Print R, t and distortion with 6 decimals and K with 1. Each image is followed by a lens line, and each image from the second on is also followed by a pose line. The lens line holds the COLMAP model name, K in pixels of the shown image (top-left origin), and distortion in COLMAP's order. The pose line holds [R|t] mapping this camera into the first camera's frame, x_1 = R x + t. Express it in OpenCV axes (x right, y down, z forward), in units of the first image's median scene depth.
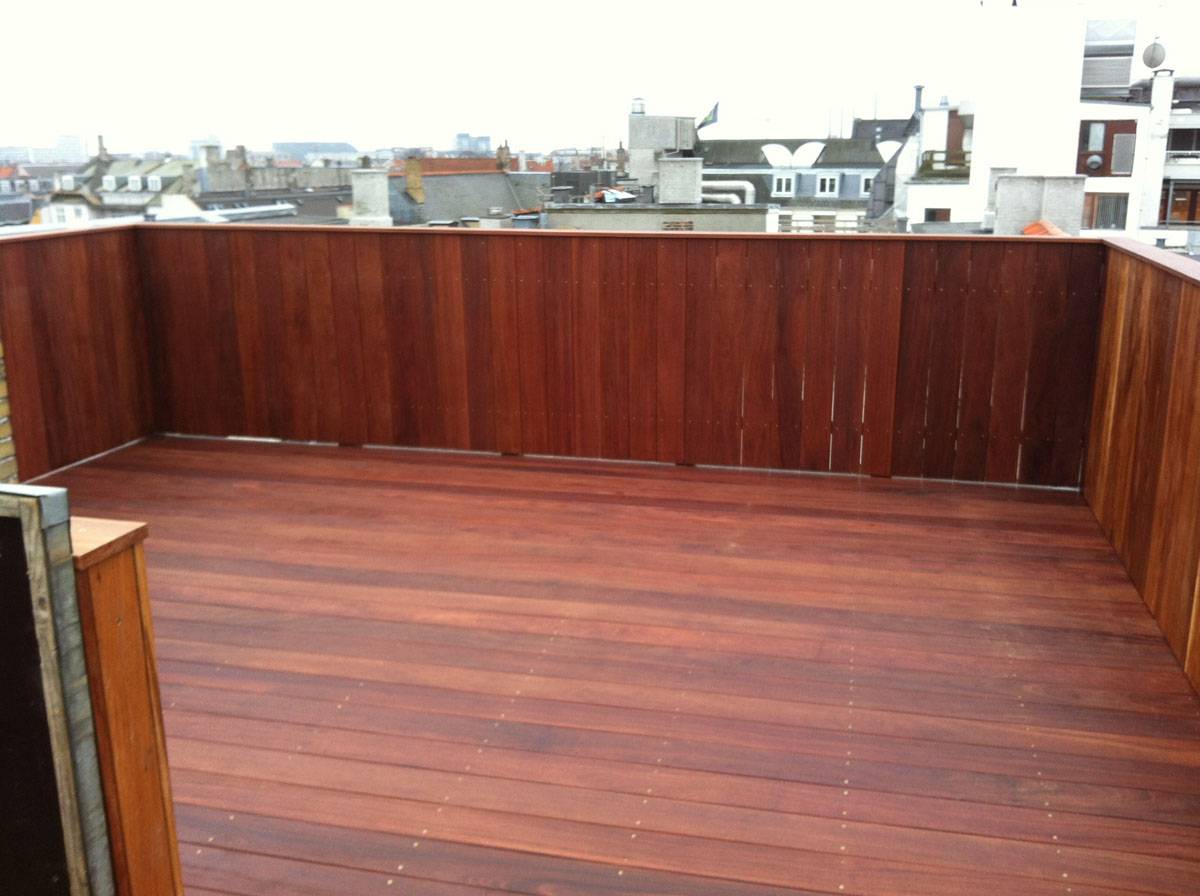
lens RADIAL K [[1217.6, 0, 600.0], [0, 1217.6, 448.0], [0, 0, 1]] dist [0.141293, -0.336113]
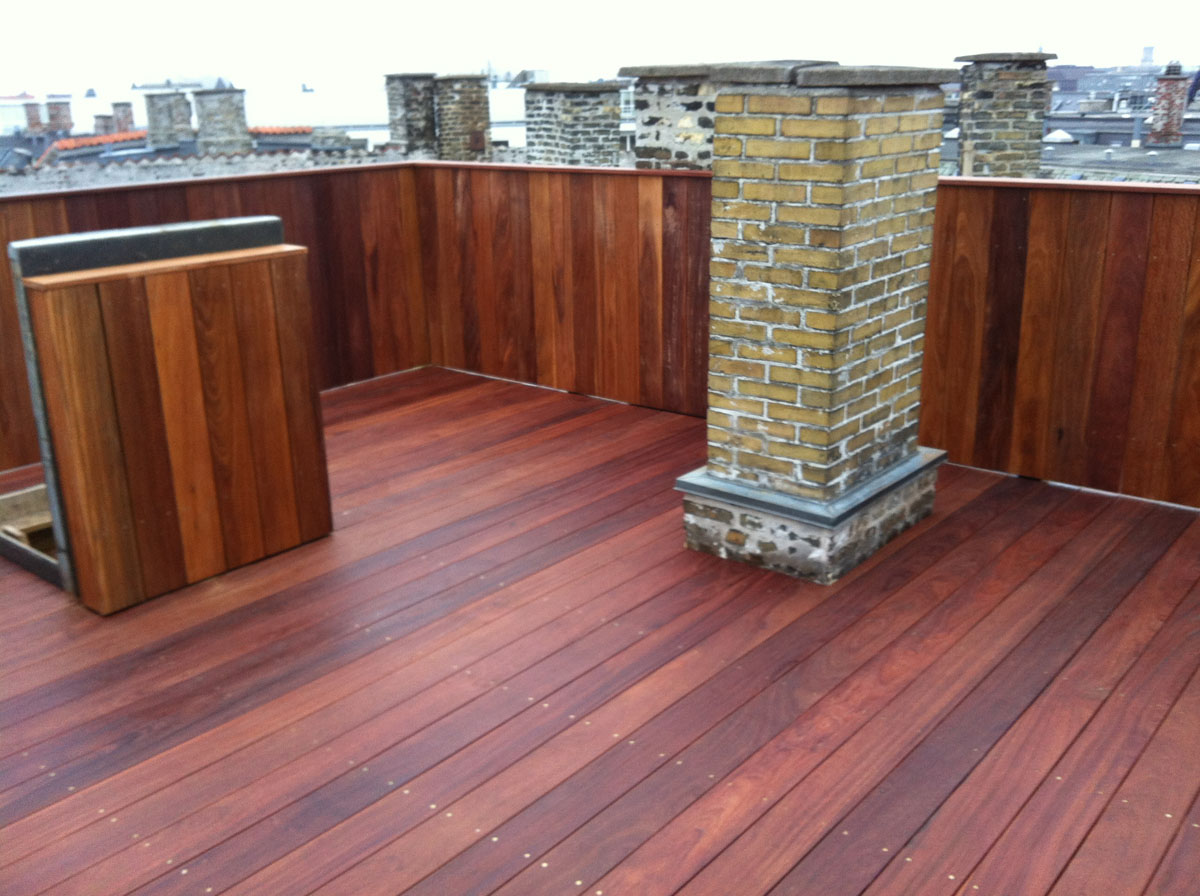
lens RADIAL K [[1217.6, 0, 600.0], [0, 1217.6, 448.0], [0, 0, 1]] dist [0.141293, -0.336113]
pose [[-0.479115, 0.276224, -0.833156, 0.395096], [-0.179028, 0.898487, 0.400836, -0.278919], [0.859301, 0.341205, -0.381027, 1.124458]]
